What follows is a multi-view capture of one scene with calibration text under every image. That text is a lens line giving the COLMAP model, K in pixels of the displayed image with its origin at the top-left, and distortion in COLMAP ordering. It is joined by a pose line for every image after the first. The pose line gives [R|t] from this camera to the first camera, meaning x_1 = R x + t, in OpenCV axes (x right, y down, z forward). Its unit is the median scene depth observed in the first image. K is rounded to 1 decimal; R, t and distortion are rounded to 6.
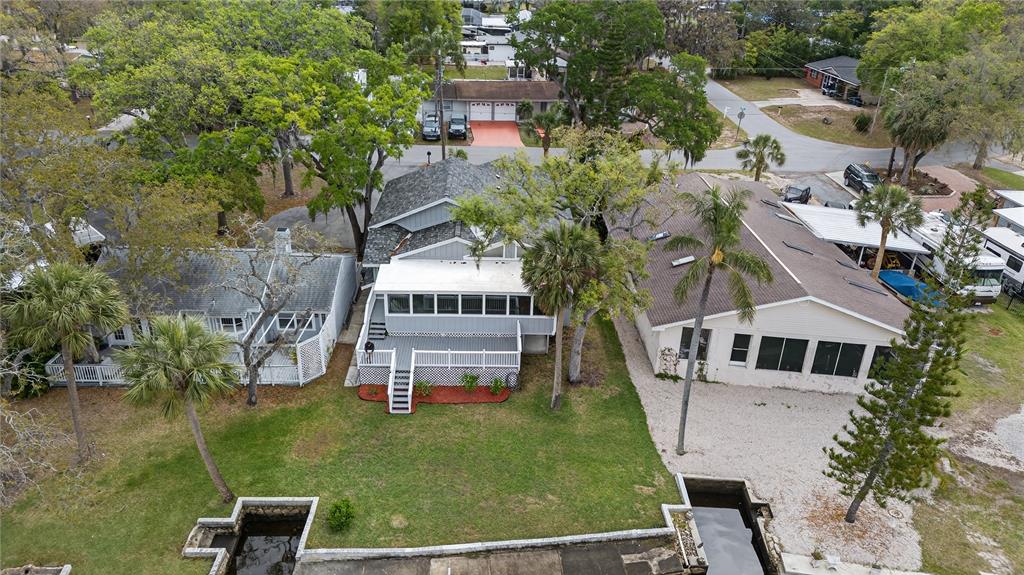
lens RADIAL K [[738.0, 0, 513.1], [0, 738.0, 289.2], [0, 0, 1]] dist [0.034031, -0.004927]
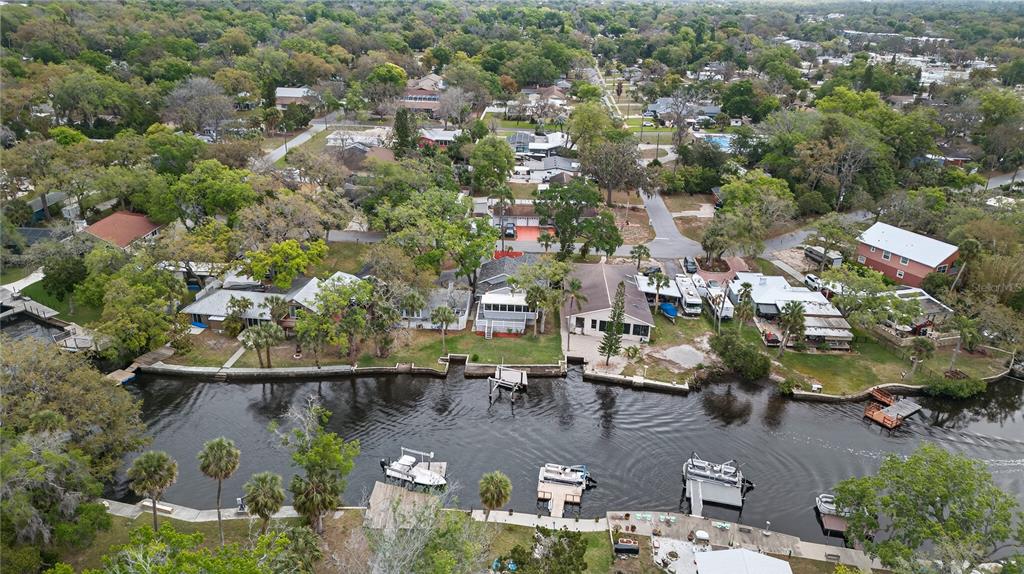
lens RADIAL K [[738.0, 0, 511.1], [0, 738.0, 287.7], [0, 0, 1]] dist [0.034031, -0.004927]
pose [[0.996829, 0.028802, -0.074175, 0.181055], [-0.032567, 0.998216, -0.050049, 0.093274], [0.072601, 0.052306, 0.995989, -2.209594]]
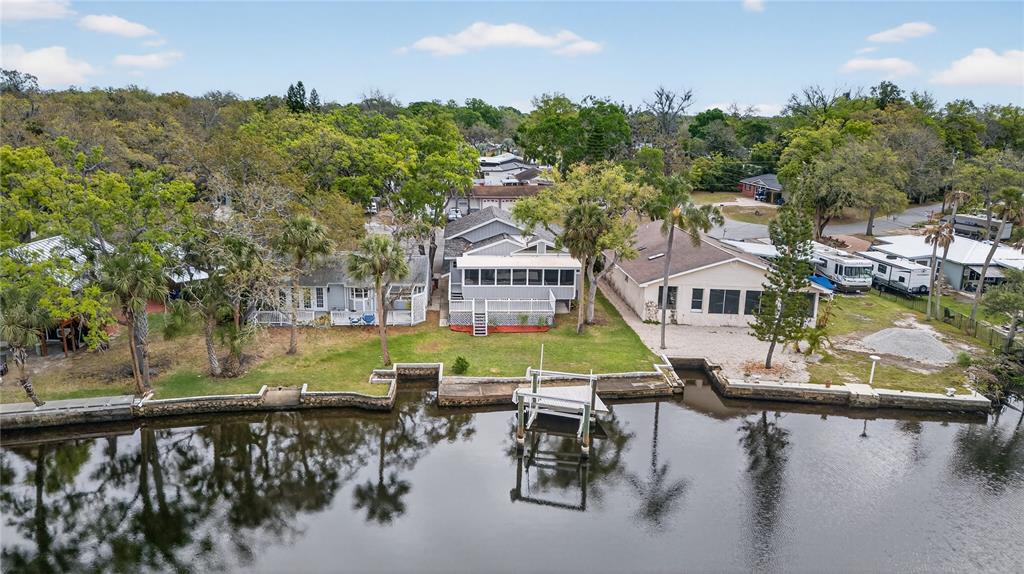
lens RADIAL K [[738.0, 0, 510.8], [0, 738.0, 286.8], [0, 0, 1]] dist [0.034031, -0.004927]
pose [[0.998902, -0.021967, 0.041388, -0.139348], [0.030258, 0.976845, -0.211796, 0.364665], [-0.035778, 0.212816, 0.976437, -0.480524]]
